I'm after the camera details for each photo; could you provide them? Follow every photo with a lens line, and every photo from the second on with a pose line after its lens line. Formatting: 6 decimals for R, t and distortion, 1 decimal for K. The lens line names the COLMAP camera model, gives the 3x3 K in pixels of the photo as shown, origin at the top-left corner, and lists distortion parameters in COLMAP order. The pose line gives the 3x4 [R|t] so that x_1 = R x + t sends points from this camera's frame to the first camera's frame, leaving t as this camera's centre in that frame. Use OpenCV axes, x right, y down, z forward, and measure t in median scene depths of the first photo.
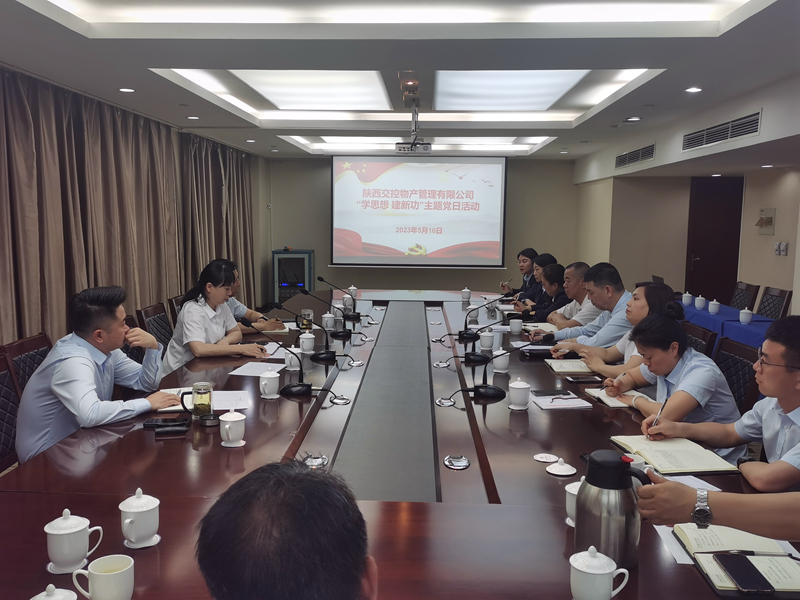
lens RADIAL K [[723.3, 0, 401.9], [0, 723.3, 304.7], [0, 0, 1]] dist [0.071913, 0.008052]
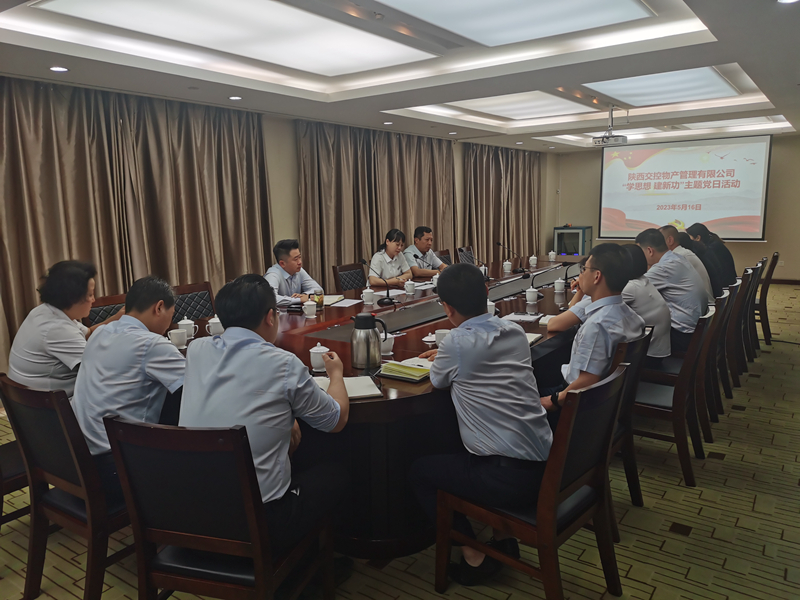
lens RADIAL K [[622.2, 0, 399.6], [0, 622.2, 302.3], [0, 0, 1]] dist [0.064727, -0.031784]
pose [[0.829679, 0.062406, -0.554741, 0.218848], [-0.041740, 0.997885, 0.049831, 0.014425], [0.556678, -0.018189, 0.830530, -0.063535]]
